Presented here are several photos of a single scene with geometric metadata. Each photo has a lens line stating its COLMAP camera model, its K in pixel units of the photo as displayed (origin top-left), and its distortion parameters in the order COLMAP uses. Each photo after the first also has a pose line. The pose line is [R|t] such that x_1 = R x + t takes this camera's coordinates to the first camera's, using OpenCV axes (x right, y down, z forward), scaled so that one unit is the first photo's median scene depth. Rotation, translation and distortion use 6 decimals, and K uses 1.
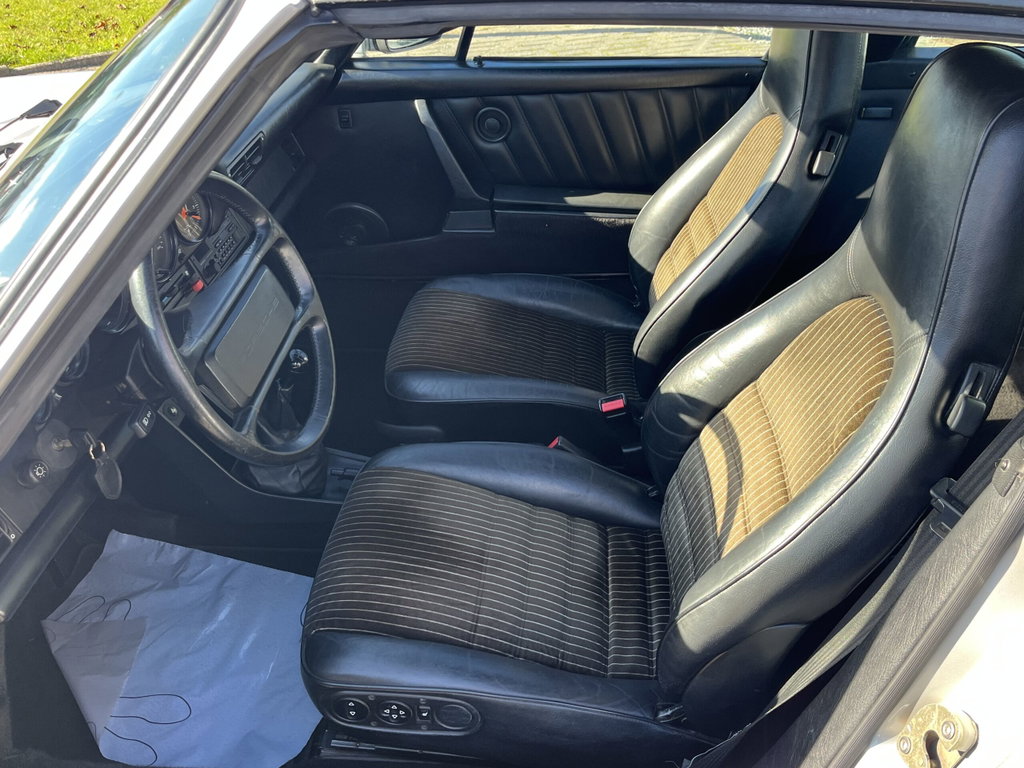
lens RADIAL K [[890.2, 0, 512.0], [0, 890.2, 384.0], [0, 0, 1]] dist [0.036989, -0.006308]
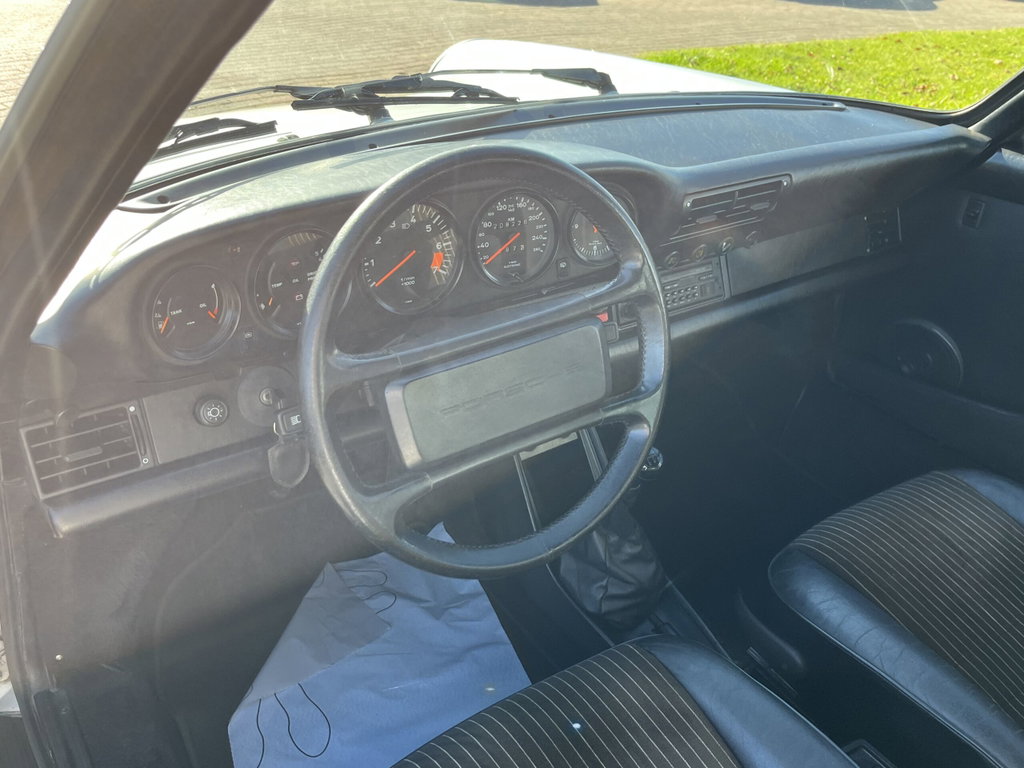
lens RADIAL K [[890.2, 0, 512.0], [0, 890.2, 384.0], [0, 0, 1]] dist [0.036989, -0.006308]
pose [[0.636132, 0.446767, -0.629075, 0.115610], [-0.489076, 0.864072, 0.119099, -0.108485], [0.596775, 0.231903, 0.768167, 0.333992]]
